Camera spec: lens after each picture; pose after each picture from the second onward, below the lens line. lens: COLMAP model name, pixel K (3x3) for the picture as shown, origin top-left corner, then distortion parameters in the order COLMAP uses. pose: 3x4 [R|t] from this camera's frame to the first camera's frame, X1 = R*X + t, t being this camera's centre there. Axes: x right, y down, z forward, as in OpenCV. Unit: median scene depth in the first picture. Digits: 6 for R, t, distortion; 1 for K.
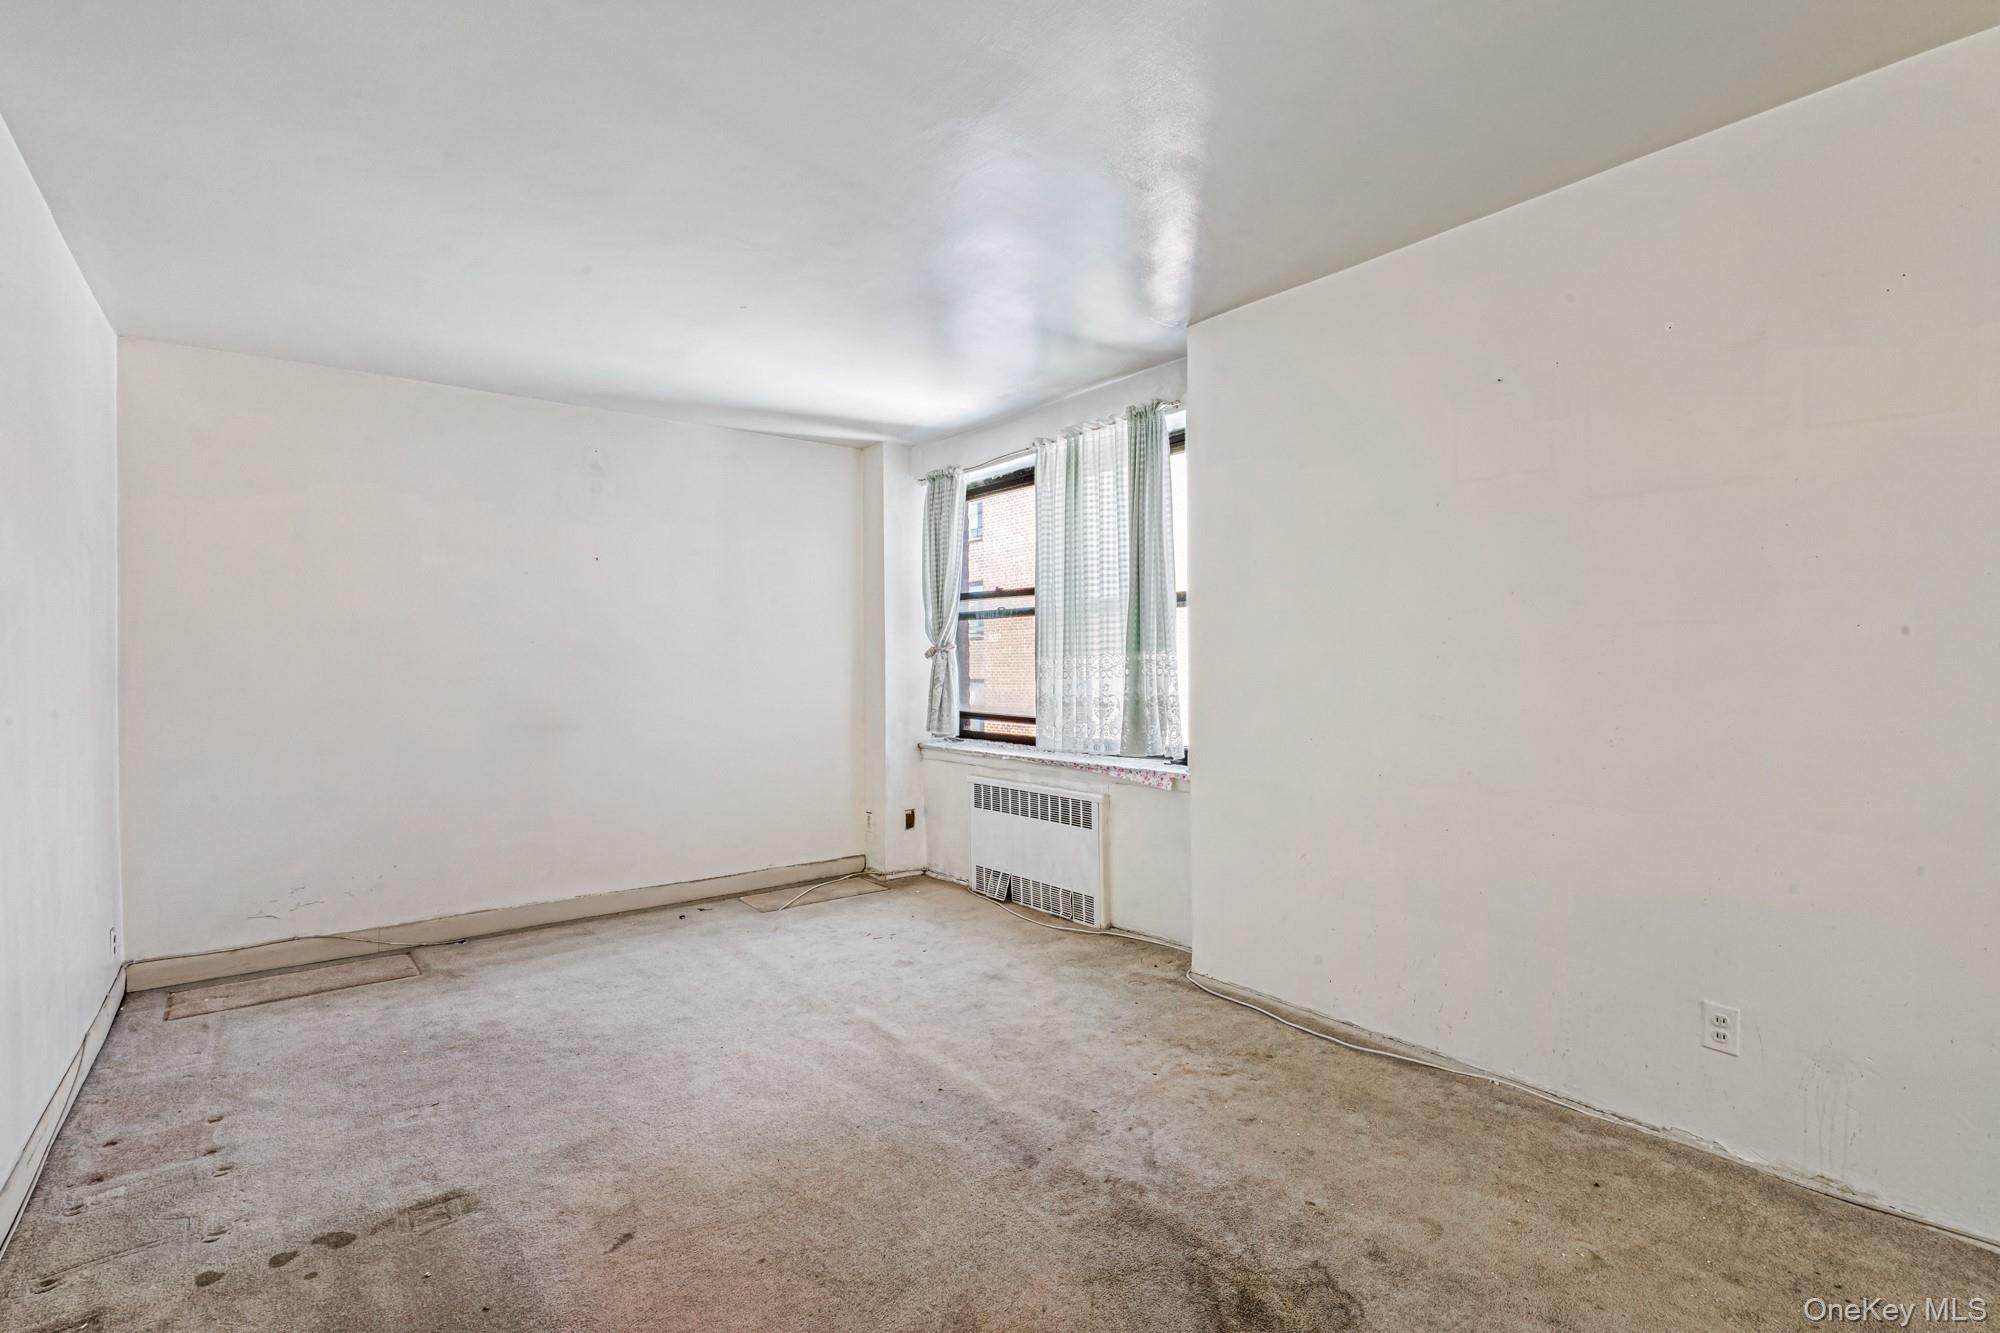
lens RADIAL K [[917.3, 0, 989.1], [0, 917.3, 670.5], [0, 0, 1]] dist [-0.001115, 0.000715]
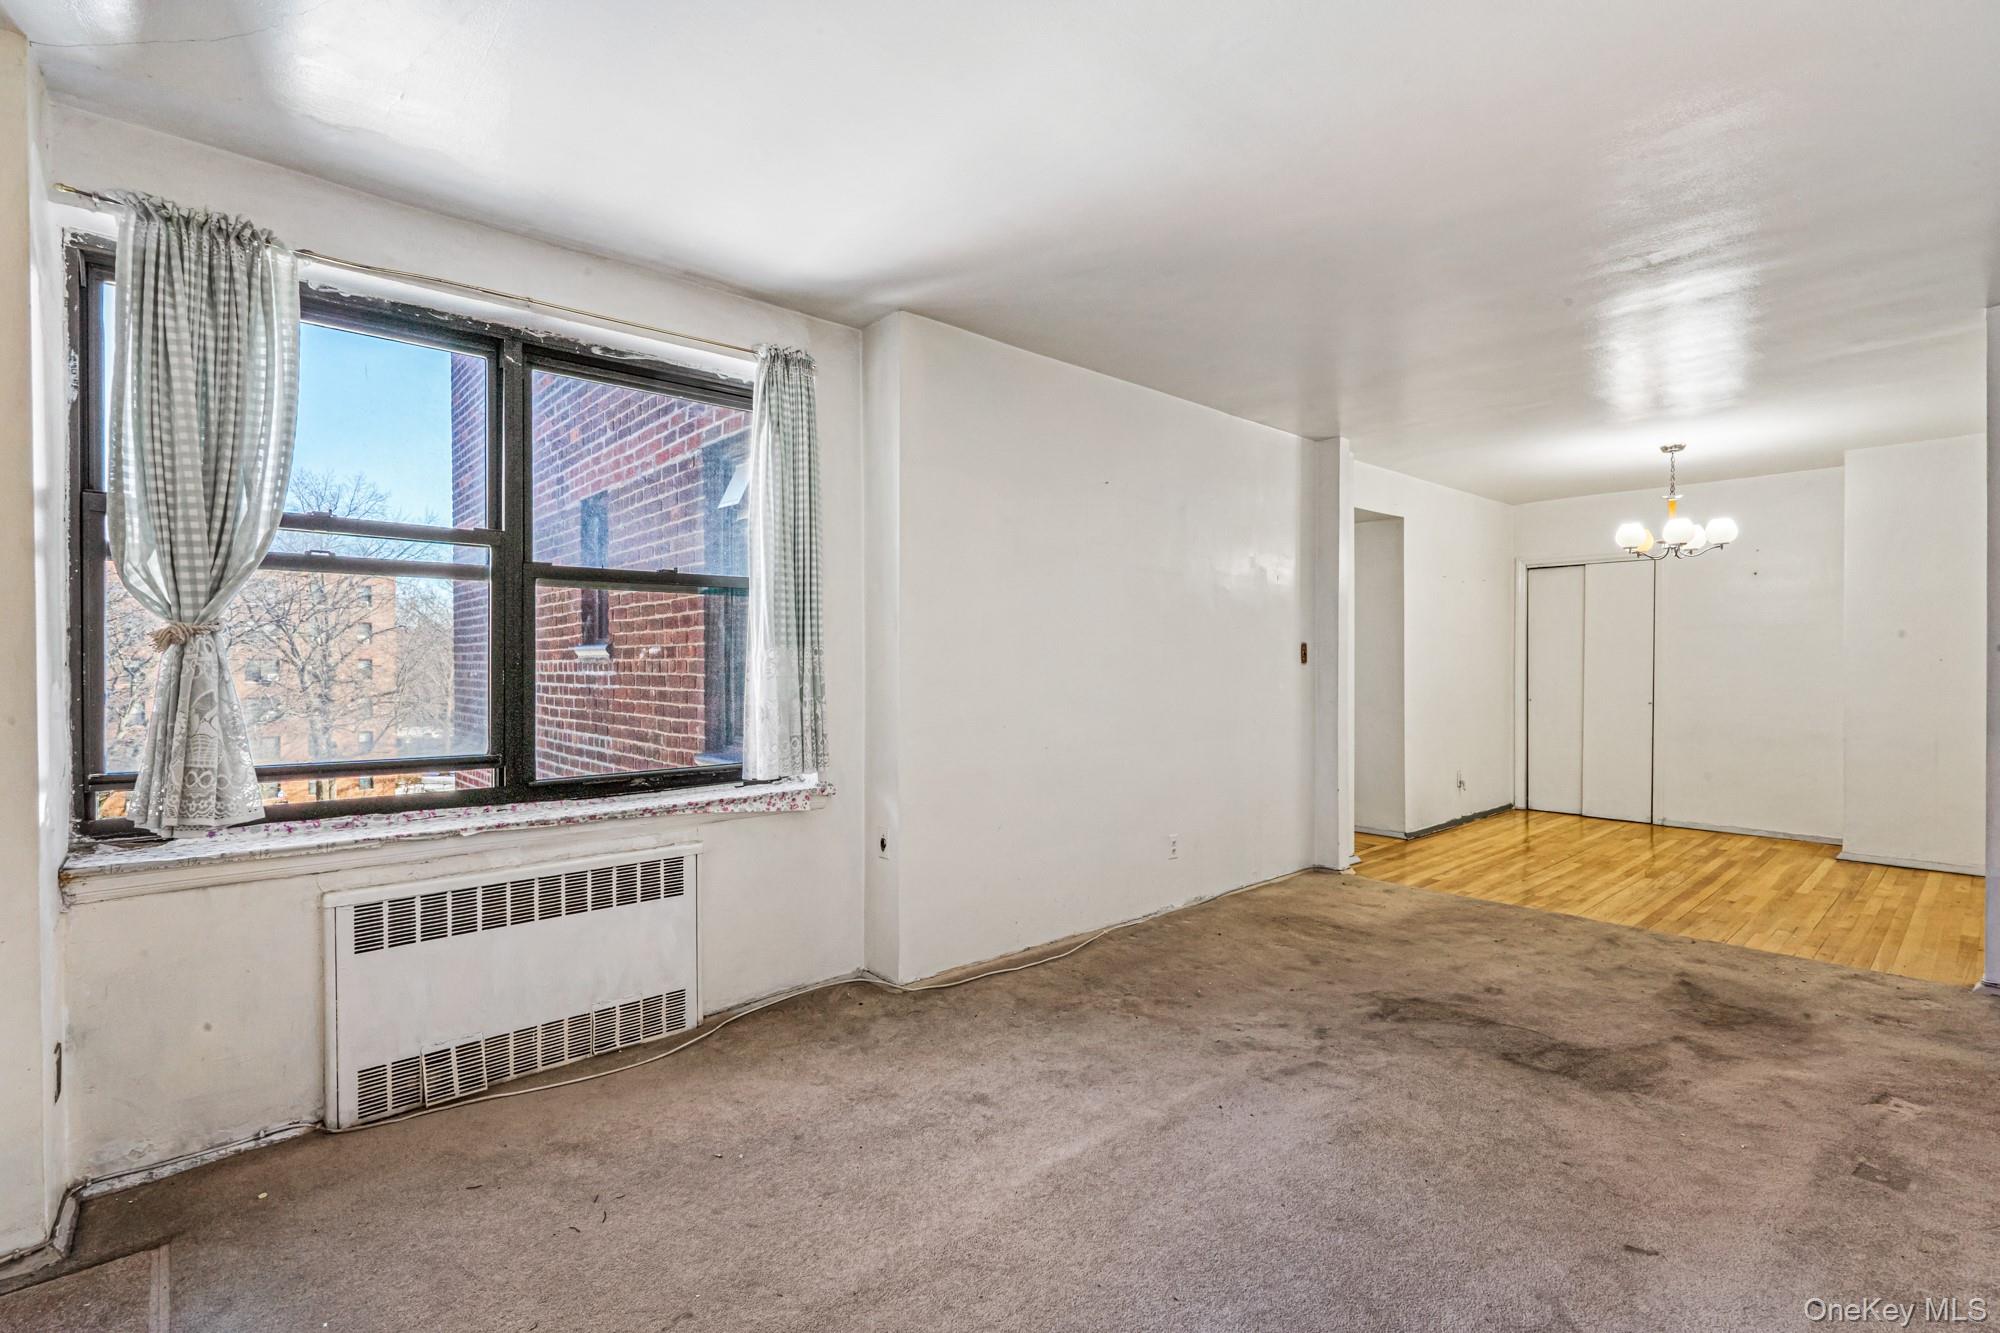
lens RADIAL K [[917.3, 0, 989.1], [0, 917.3, 670.5], [0, 0, 1]] dist [-0.001115, 0.000715]
pose [[-0.066118, 0.000631, 0.997812, -0.614728], [0.012569, 0.999921, 0.000200, 0.001781], [-0.997733, 0.012555, -0.066120, 0.809158]]
